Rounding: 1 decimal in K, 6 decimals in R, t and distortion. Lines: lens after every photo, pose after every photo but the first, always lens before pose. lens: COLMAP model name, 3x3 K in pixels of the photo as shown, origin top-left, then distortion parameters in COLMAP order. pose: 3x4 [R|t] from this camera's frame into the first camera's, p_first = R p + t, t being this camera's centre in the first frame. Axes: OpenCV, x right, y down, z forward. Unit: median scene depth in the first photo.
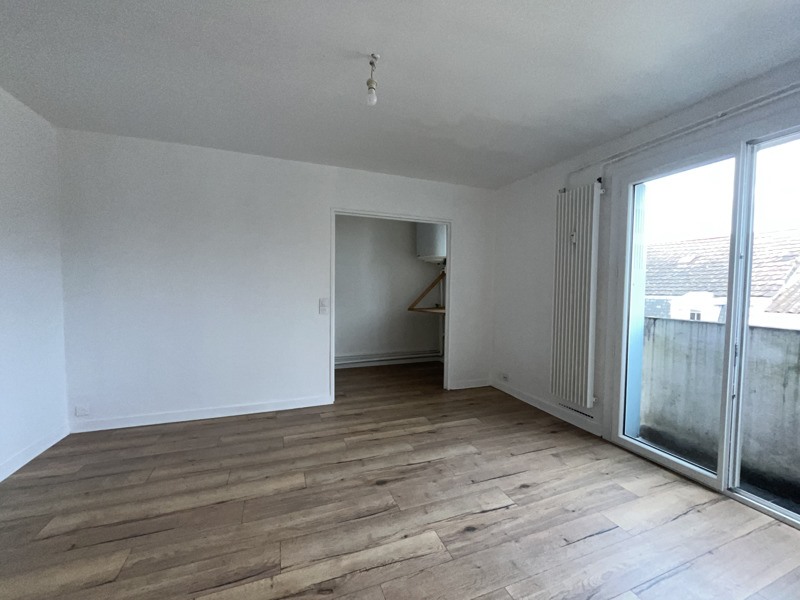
lens RADIAL K [[322.5, 0, 398.8], [0, 322.5, 300.4], [0, 0, 1]] dist [-0.003214, -0.000409]
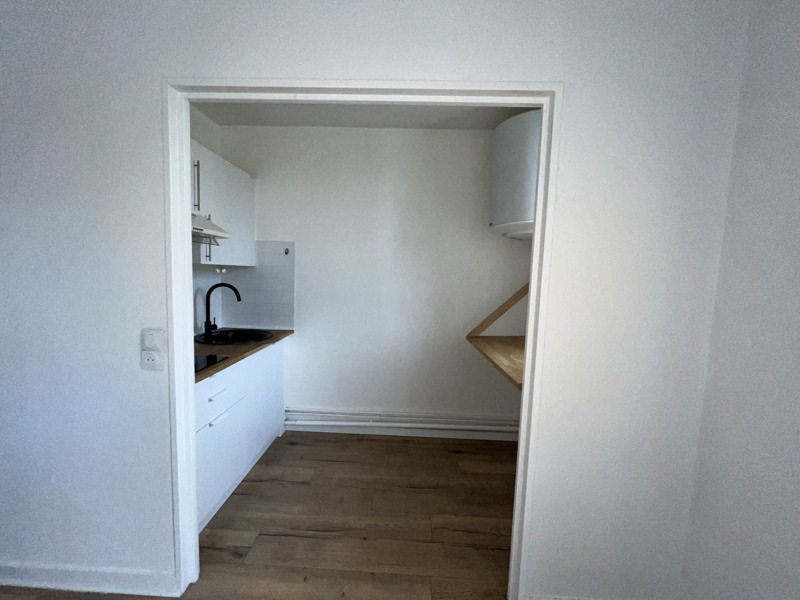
lens RADIAL K [[322.5, 0, 398.8], [0, 322.5, 300.4], [0, 0, 1]] dist [-0.003214, -0.000409]
pose [[0.922427, 0.053050, -0.382509, 0.226799], [-0.039494, 0.998285, 0.043211, -0.084663], [0.384146, -0.024753, 0.922941, 0.991909]]
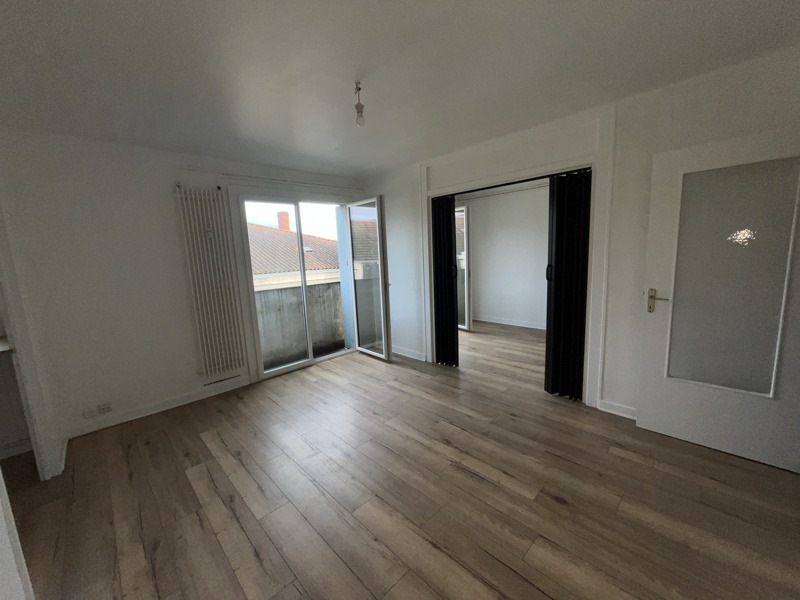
lens RADIAL K [[322.5, 0, 398.8], [0, 322.5, 300.4], [0, 0, 1]] dist [-0.003214, -0.000409]
pose [[-0.401515, -0.130881, 0.906452, -0.861586], [0.079950, 0.980949, 0.177051, -0.120736], [-0.912356, 0.143560, -0.383402, 0.946831]]
